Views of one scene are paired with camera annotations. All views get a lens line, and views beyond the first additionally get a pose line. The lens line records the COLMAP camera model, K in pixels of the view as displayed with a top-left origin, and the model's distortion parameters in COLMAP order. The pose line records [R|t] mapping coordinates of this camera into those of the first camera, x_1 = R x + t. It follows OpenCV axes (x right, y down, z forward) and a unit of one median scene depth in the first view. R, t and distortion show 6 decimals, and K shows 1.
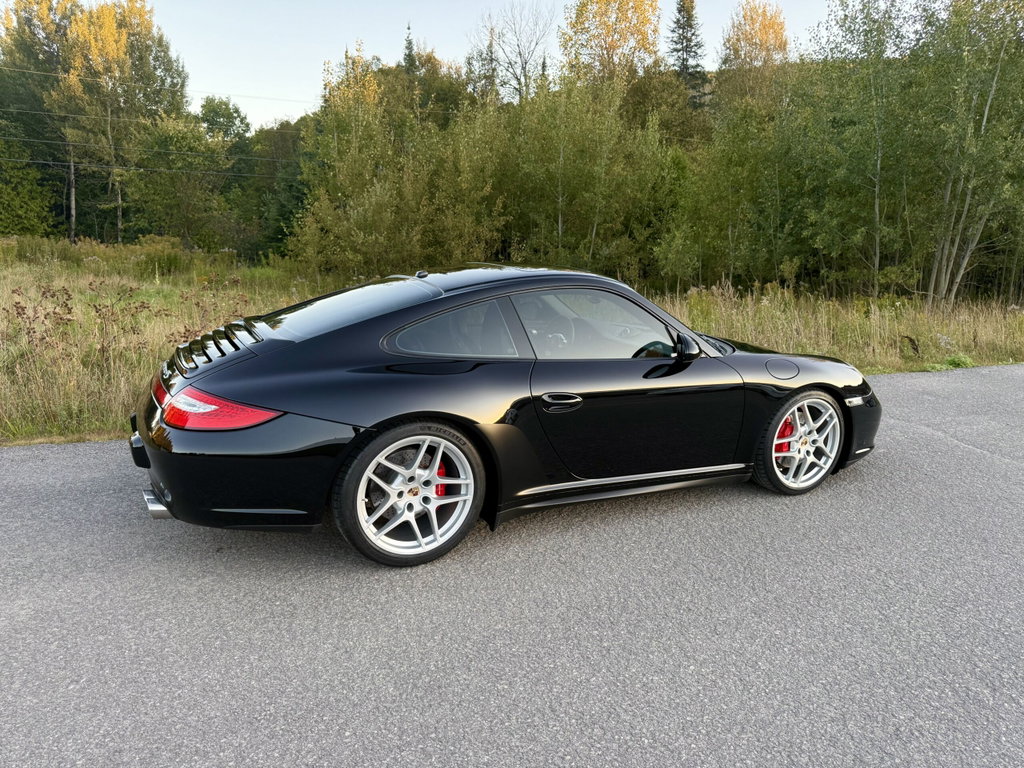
lens RADIAL K [[733.7, 0, 520.6], [0, 733.7, 388.5], [0, 0, 1]] dist [0.027067, -0.038684]
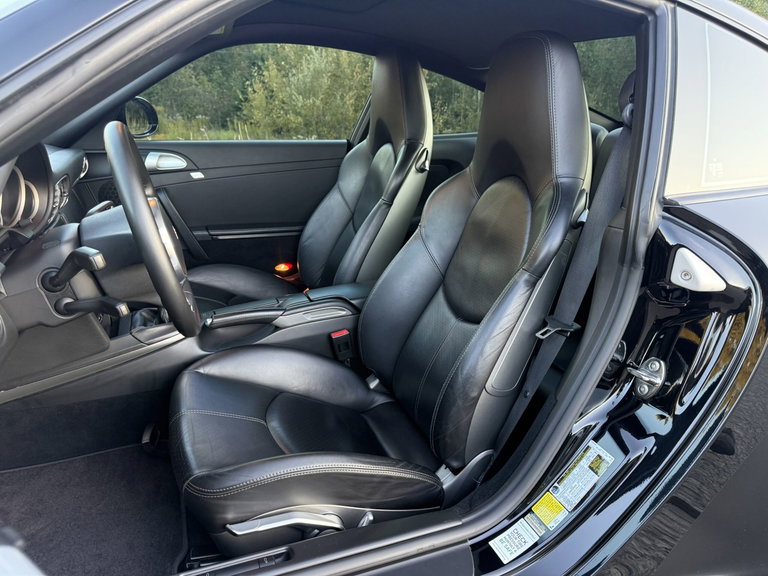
lens RADIAL K [[550.3, 0, 388.7], [0, 550.3, 284.9], [0, 0, 1]] dist [0.027067, -0.038684]
pose [[0.995190, 0.027844, -0.093928, 0.004216], [-0.018681, 0.995103, 0.097059, -0.009024], [0.096170, -0.094838, 0.990837, 0.136119]]
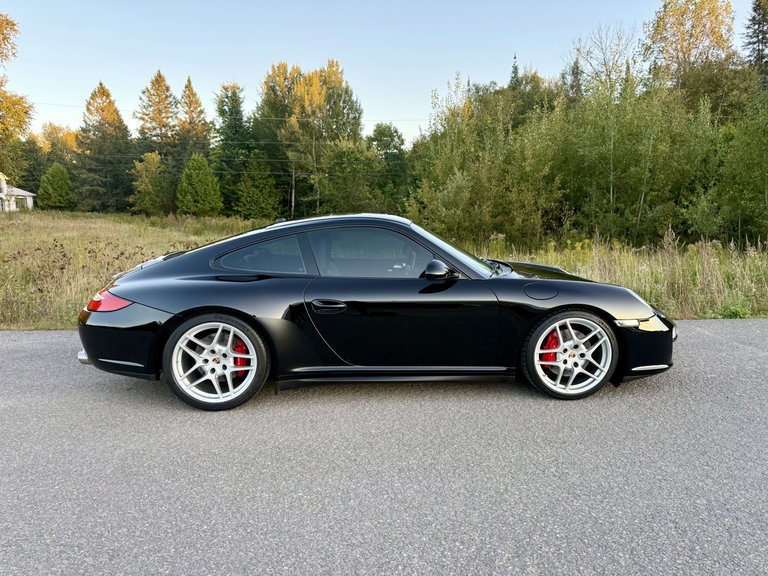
lens RADIAL K [[550.3, 0, 380.4], [0, 550.3, 293.7], [0, 0, 1]] dist [0.027067, -0.038684]
pose [[0.916757, 0.022482, -0.398811, 0.080394], [-0.046208, 0.997681, -0.049979, 0.006003], [0.396763, 0.064247, 0.915670, 0.012487]]
